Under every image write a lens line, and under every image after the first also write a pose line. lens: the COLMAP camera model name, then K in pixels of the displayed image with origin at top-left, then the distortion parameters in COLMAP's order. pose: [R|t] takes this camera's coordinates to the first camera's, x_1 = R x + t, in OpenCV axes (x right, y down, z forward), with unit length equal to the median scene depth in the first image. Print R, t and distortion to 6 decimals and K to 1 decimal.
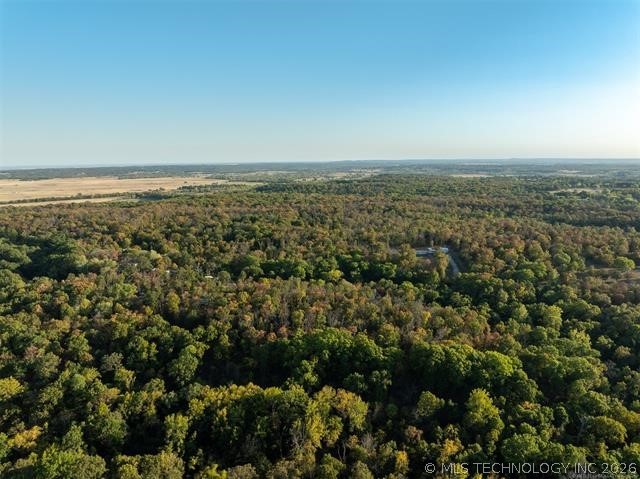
lens RADIAL K [[449.8, 0, 324.7], [0, 449.8, 241.1], [0, 0, 1]] dist [-0.042074, 0.005602]
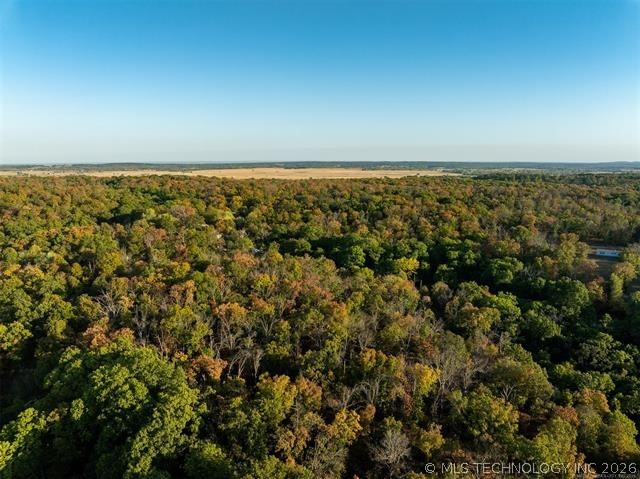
lens RADIAL K [[449.8, 0, 329.5], [0, 449.8, 242.1], [0, 0, 1]] dist [-0.042074, 0.005602]
pose [[0.864941, 0.104154, -0.490947, 0.167670], [-0.099623, 0.994394, 0.035448, 0.024878], [0.491887, 0.018249, 0.870468, 0.321101]]
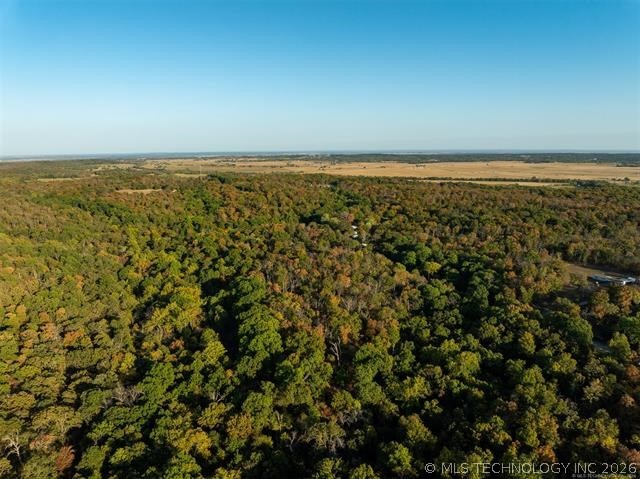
lens RADIAL K [[449.8, 0, 323.6], [0, 449.8, 236.6], [0, 0, 1]] dist [-0.042074, 0.005602]
pose [[0.483171, 0.176499, -0.857551, 0.542925], [-0.155883, 0.981162, 0.114111, -0.046639], [0.861537, 0.078542, 0.501582, 0.229598]]
